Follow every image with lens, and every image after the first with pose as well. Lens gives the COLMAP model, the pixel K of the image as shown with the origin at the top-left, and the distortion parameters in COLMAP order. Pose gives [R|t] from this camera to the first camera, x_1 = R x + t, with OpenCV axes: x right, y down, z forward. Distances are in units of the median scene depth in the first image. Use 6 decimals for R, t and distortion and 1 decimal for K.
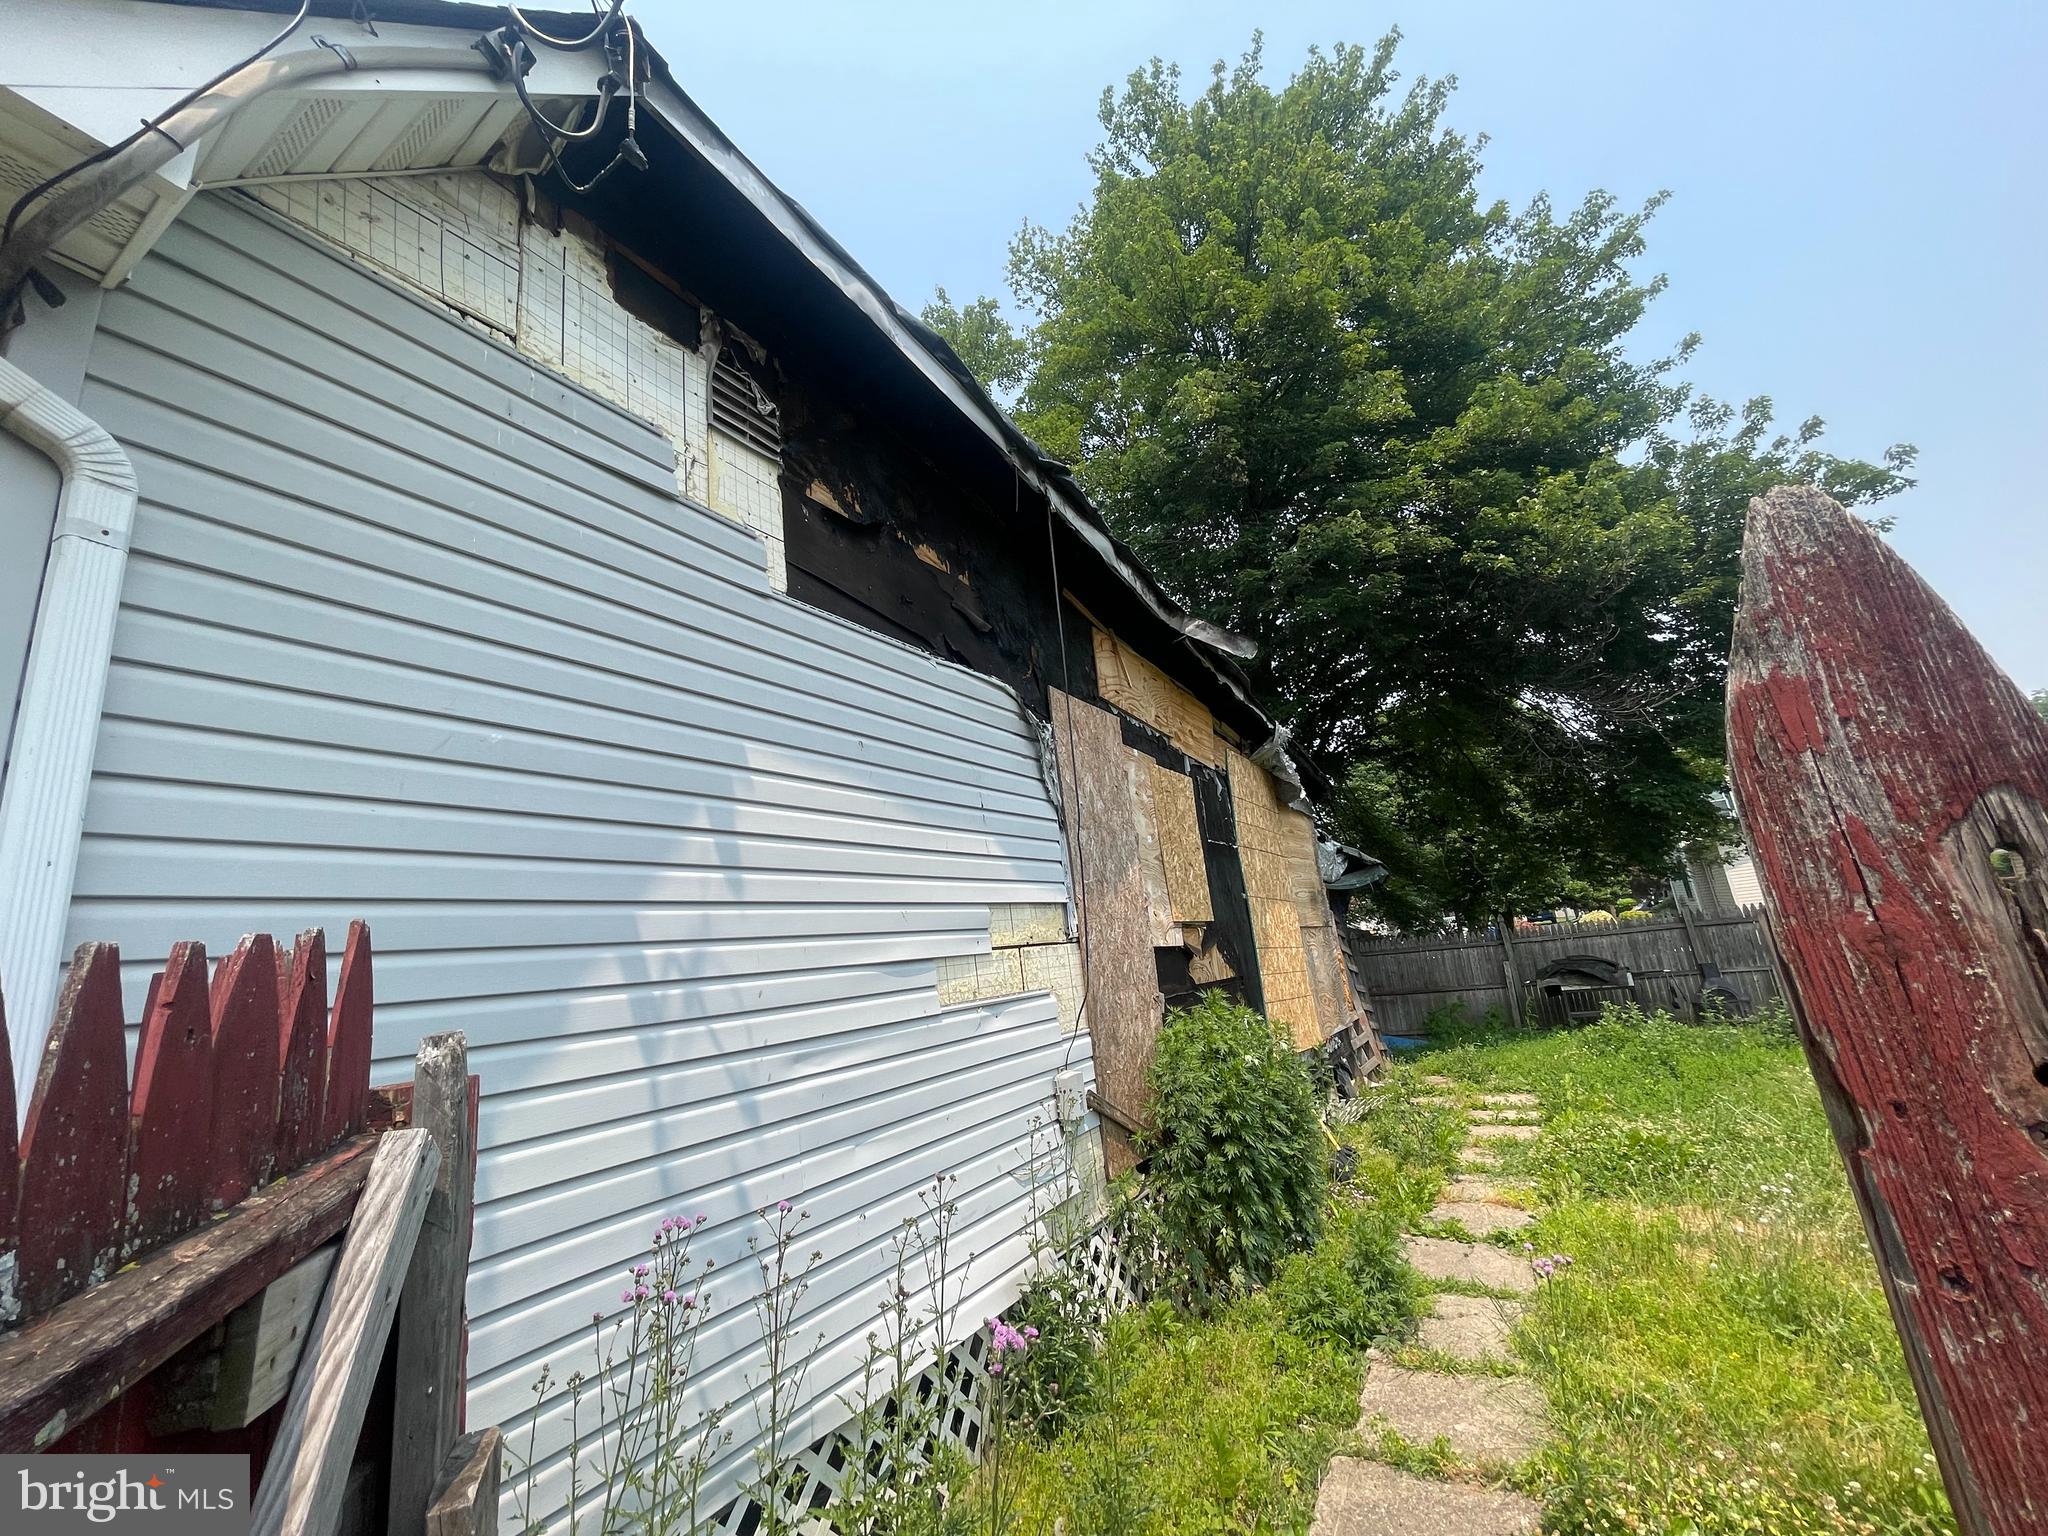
lens RADIAL K [[821.3, 0, 1018.6], [0, 821.3, 758.3], [0, 0, 1]] dist [-0.000797, -0.000185]
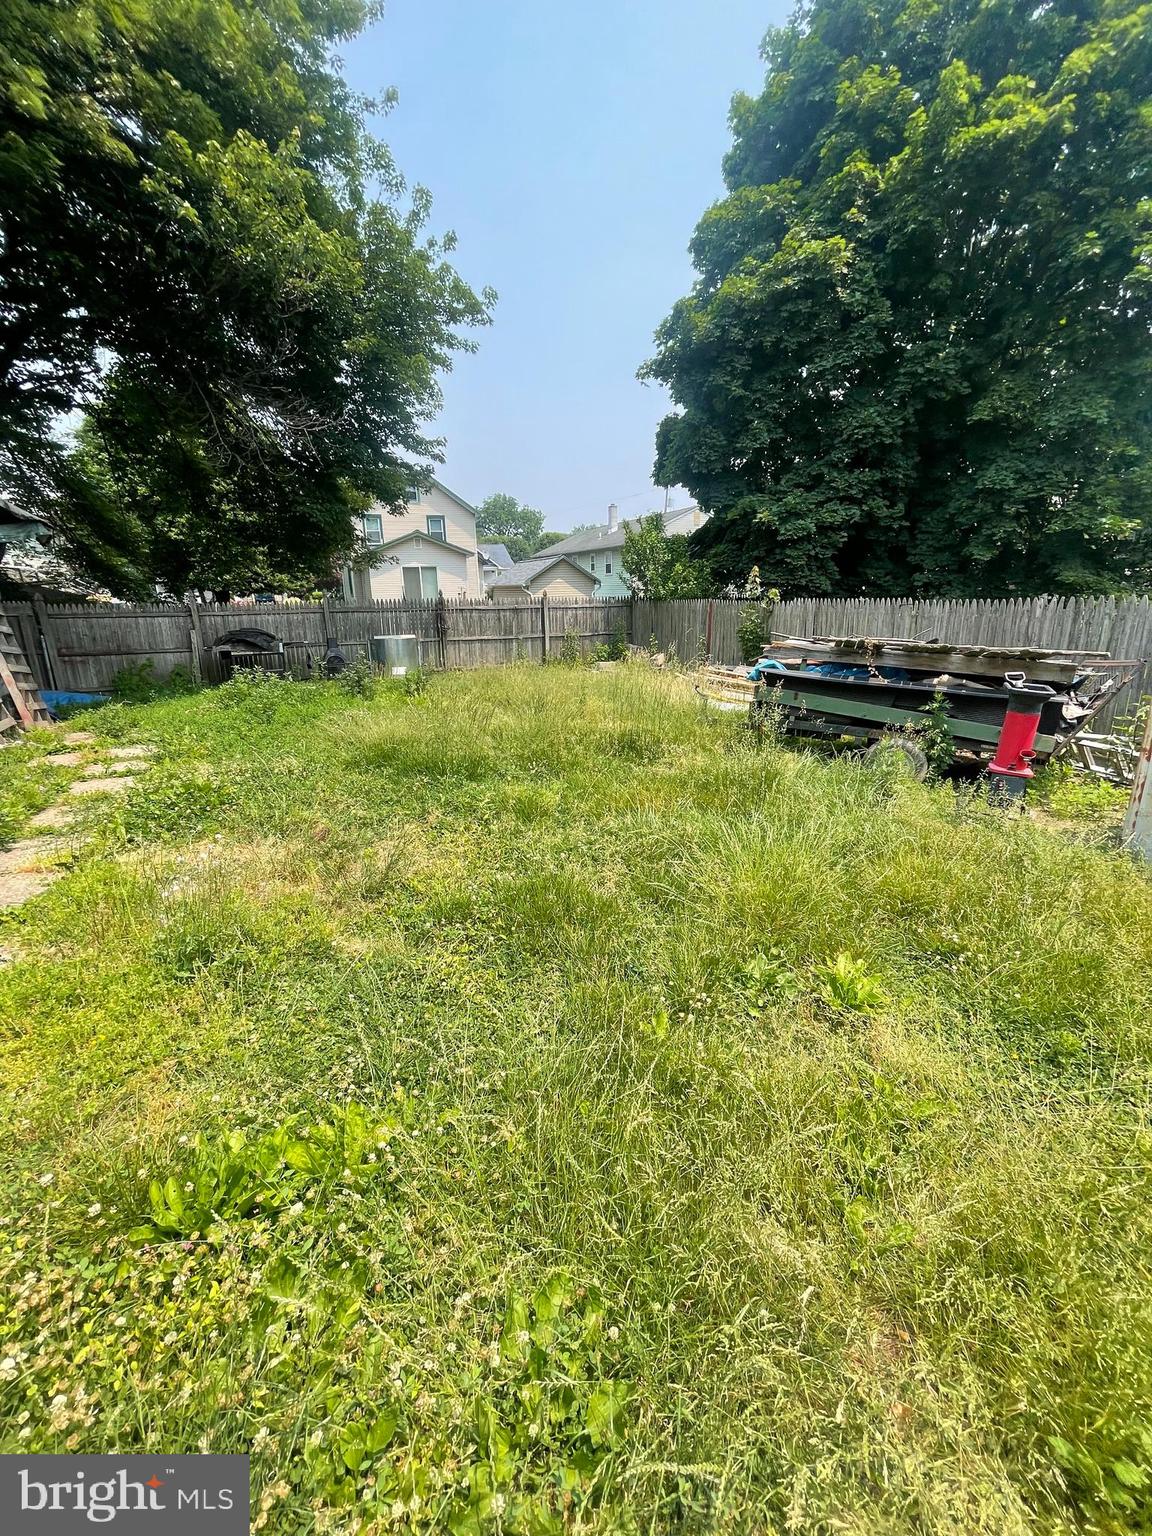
lens RADIAL K [[616.0, 0, 575.7], [0, 616.0, 759.0], [0, 0, 1]] dist [-0.000797, -0.000185]
pose [[0.538510, -0.129094, 0.832671, 0.311229], [-0.245976, 0.921068, 0.301878, 0.030297], [-0.805917, -0.367381, 0.464250, 0.163004]]
